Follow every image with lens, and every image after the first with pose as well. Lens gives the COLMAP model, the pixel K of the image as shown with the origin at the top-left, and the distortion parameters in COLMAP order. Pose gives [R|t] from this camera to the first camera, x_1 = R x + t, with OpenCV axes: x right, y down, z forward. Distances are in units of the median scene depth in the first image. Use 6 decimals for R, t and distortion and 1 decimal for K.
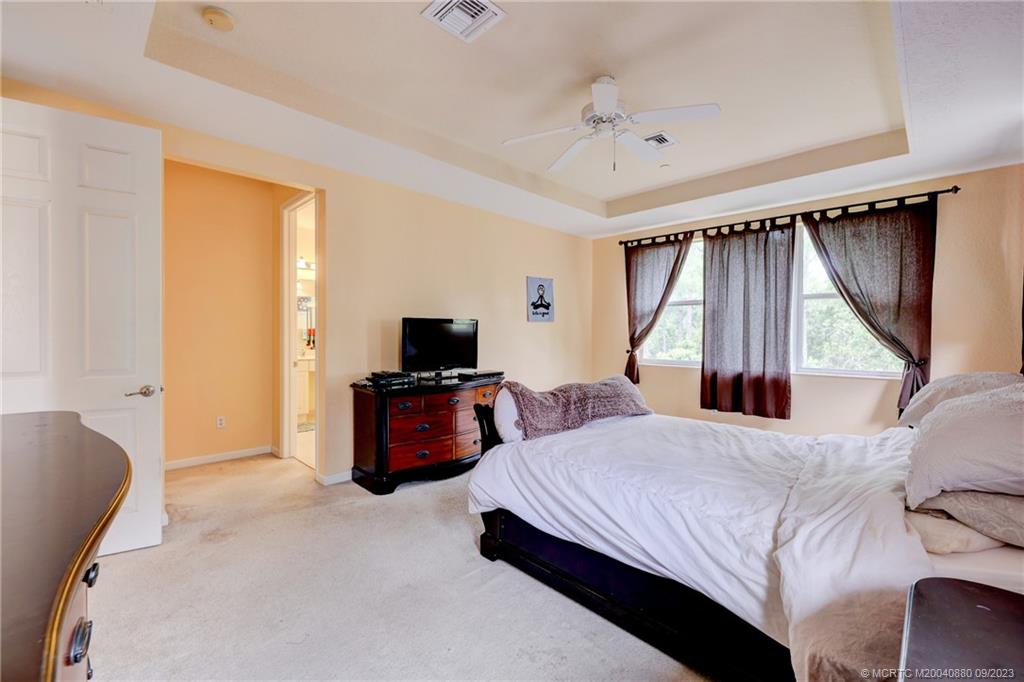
lens RADIAL K [[430.9, 0, 511.4], [0, 430.9, 340.2], [0, 0, 1]] dist [-0.000036, 0.000076]
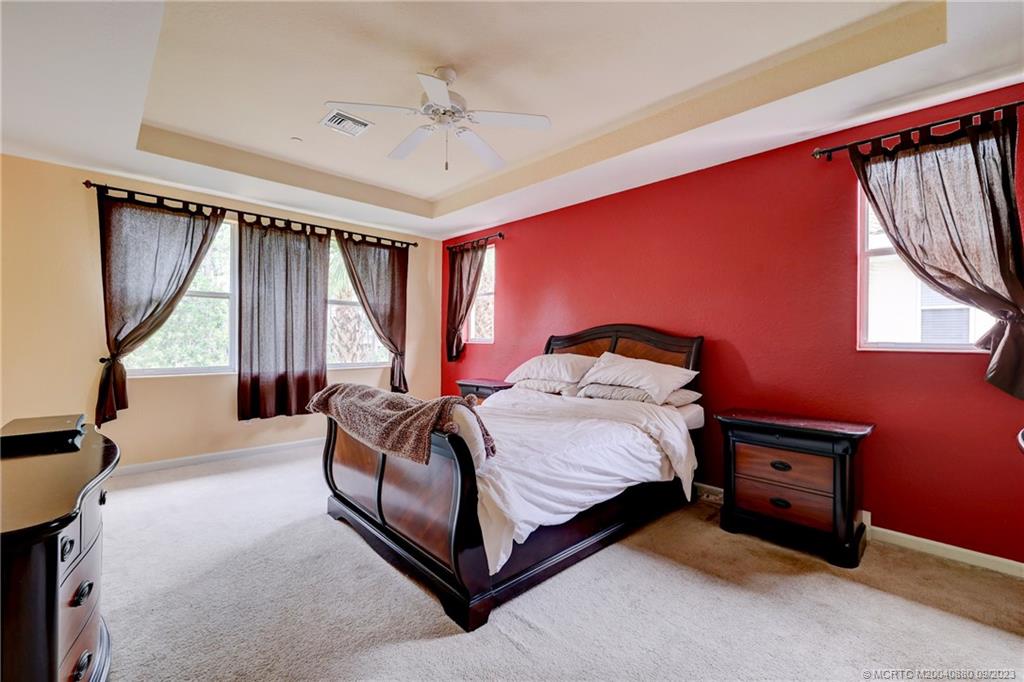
lens RADIAL K [[430.9, 0, 512.0], [0, 430.9, 337.2], [0, 0, 1]] dist [-0.000036, 0.000076]
pose [[0.005264, -0.012554, 0.999907, -0.429129], [-0.000009, 0.999921, 0.012554, -0.018736], [-0.999986, -0.000075, 0.005264, 0.470906]]
